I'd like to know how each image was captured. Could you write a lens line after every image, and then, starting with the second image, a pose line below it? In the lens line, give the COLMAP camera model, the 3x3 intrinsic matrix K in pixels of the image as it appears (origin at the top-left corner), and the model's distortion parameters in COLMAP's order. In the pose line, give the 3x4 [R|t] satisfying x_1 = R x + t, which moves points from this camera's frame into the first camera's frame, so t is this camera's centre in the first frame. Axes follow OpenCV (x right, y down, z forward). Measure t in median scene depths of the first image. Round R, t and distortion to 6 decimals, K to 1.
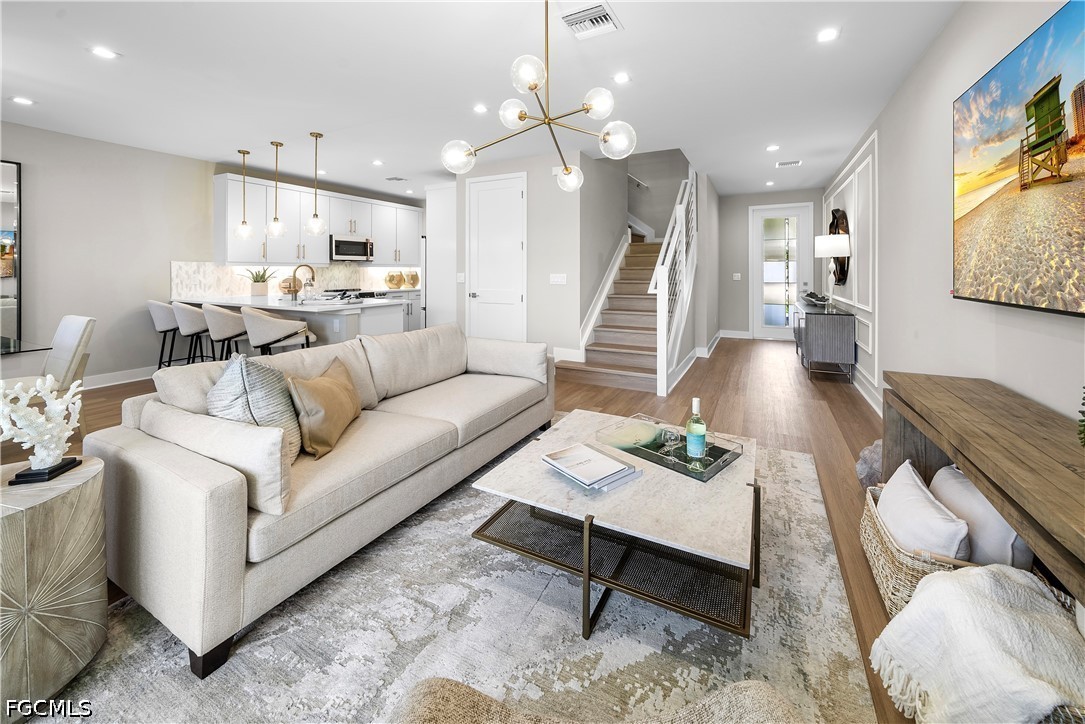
lens RADIAL K [[409.3, 0, 563.2], [0, 409.3, 268.7], [0, 0, 1]] dist [-0.000399, 0.000036]
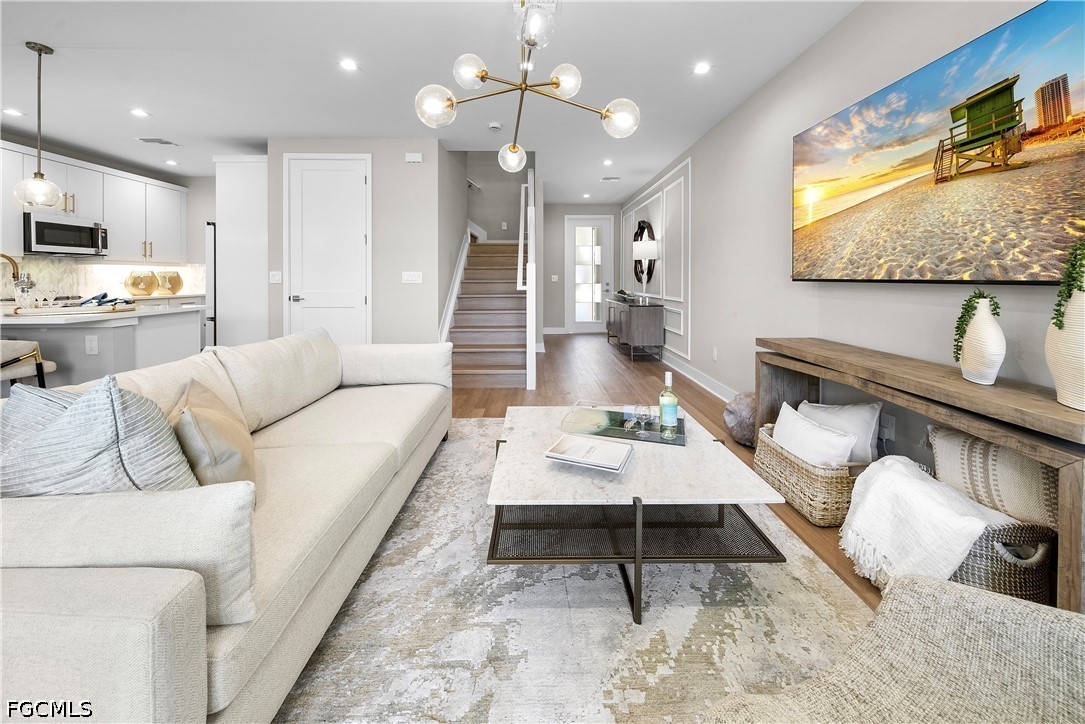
lens RADIAL K [[404.7, 0, 540.8], [0, 404.7, 280.0], [0, 0, 1]] dist [-0.002307, -0.000231]
pose [[0.890326, -0.003870, 0.455308, -0.164849], [0.000129, 0.999966, 0.008247, 0.023392], [-0.455324, -0.007283, 0.890296, 0.073868]]
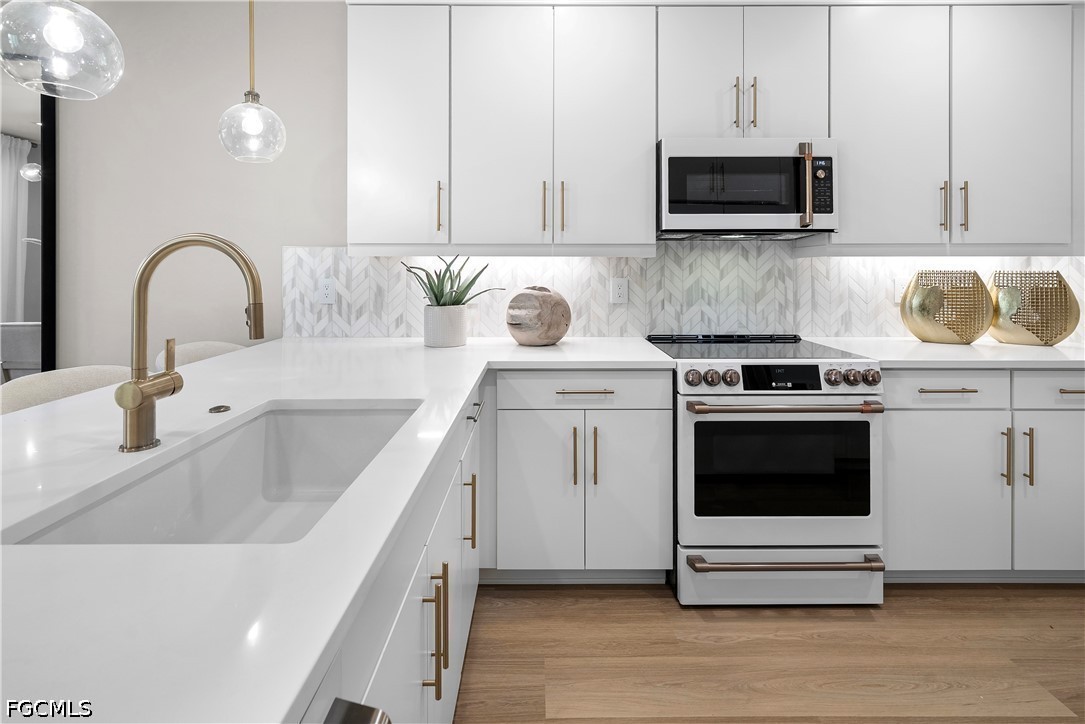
lens RADIAL K [[506.1, 0, 591.4], [0, 506.1, 263.3], [0, 0, 1]] dist [-0.001596, -0.000109]
pose [[0.442220, -0.004798, -0.896894, -0.346603], [0.003436, 0.999987, -0.003655, 0.001667], [0.896900, -0.001465, 0.442231, 1.000165]]
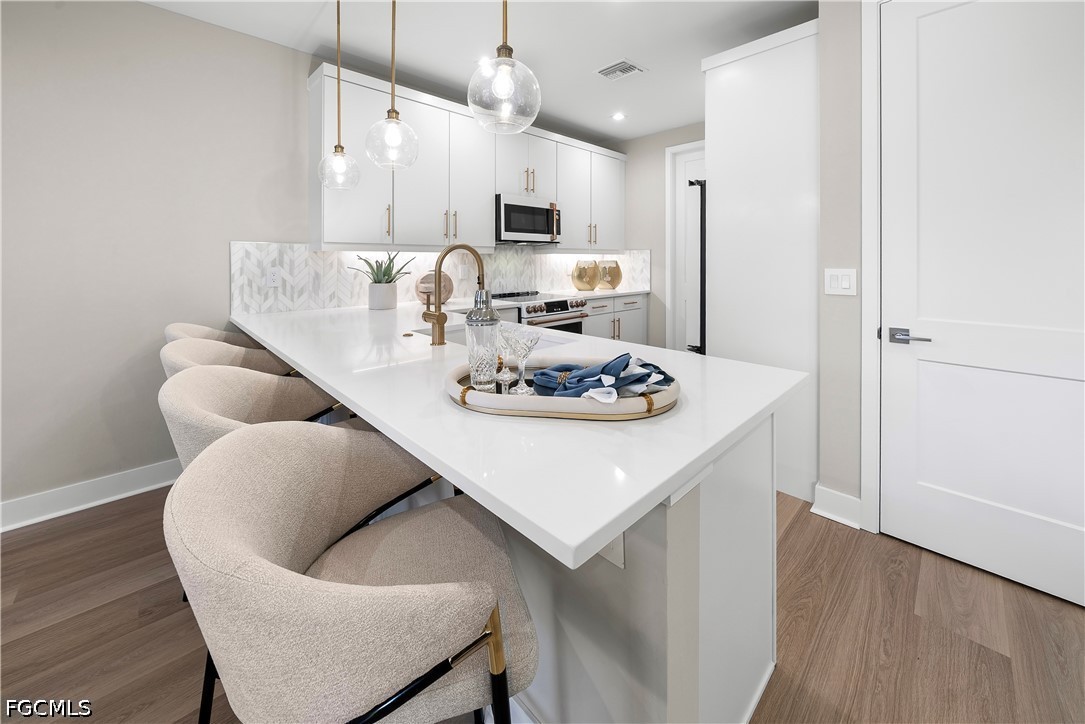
lens RADIAL K [[400.6, 0, 528.1], [0, 400.6, 258.8], [0, 0, 1]] dist [-0.018567, 0.009493]
pose [[0.932110, 0.001272, -0.362172, -0.417555], [0.000243, 0.999991, 0.004139, 0.001009], [0.362174, -0.003946, 0.932102, 0.642277]]
